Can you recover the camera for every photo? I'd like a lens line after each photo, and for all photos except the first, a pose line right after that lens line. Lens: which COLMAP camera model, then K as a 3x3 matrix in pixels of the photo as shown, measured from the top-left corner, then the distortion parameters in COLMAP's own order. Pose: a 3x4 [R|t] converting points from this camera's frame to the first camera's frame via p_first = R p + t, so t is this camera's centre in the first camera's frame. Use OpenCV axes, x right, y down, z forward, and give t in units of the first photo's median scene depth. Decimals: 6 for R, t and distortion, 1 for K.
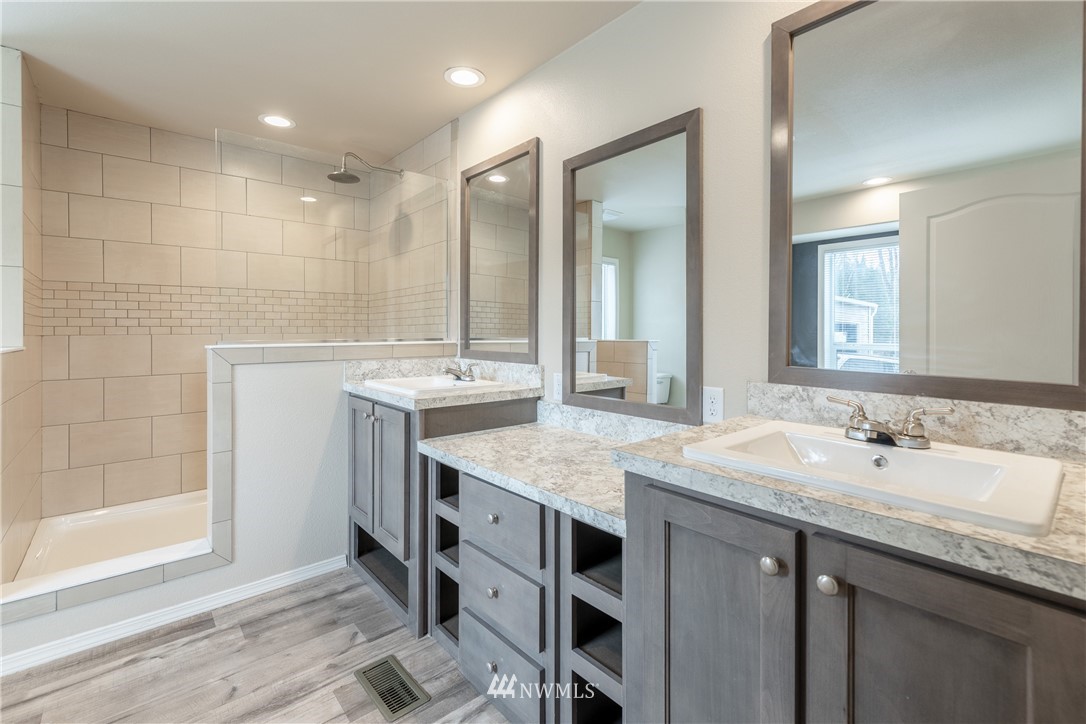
lens RADIAL K [[472.9, 0, 585.3], [0, 472.9, 328.8], [0, 0, 1]] dist [0.001225, 0.000457]
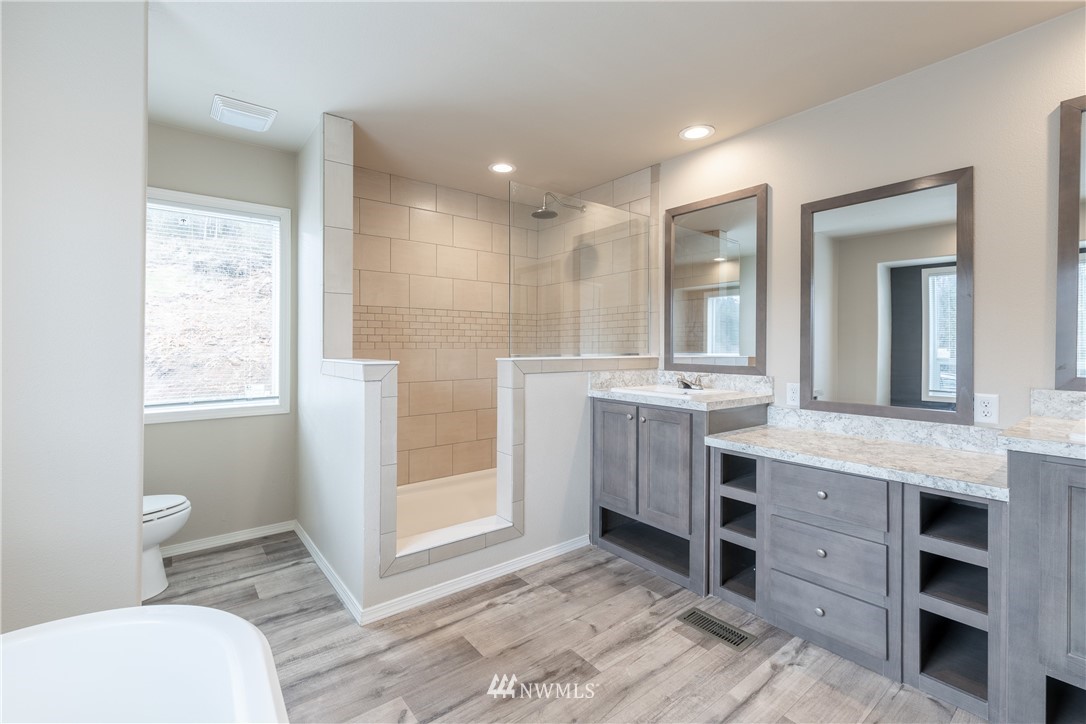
lens RADIAL K [[472.9, 0, 547.4], [0, 472.9, 344.6], [0, 0, 1]] dist [0.001225, 0.000457]
pose [[0.998781, 0.003840, -0.049220, -0.629127], [-0.003869, 0.999992, -0.000487, 0.000400], [0.049218, 0.000677, 0.998788, -0.222574]]
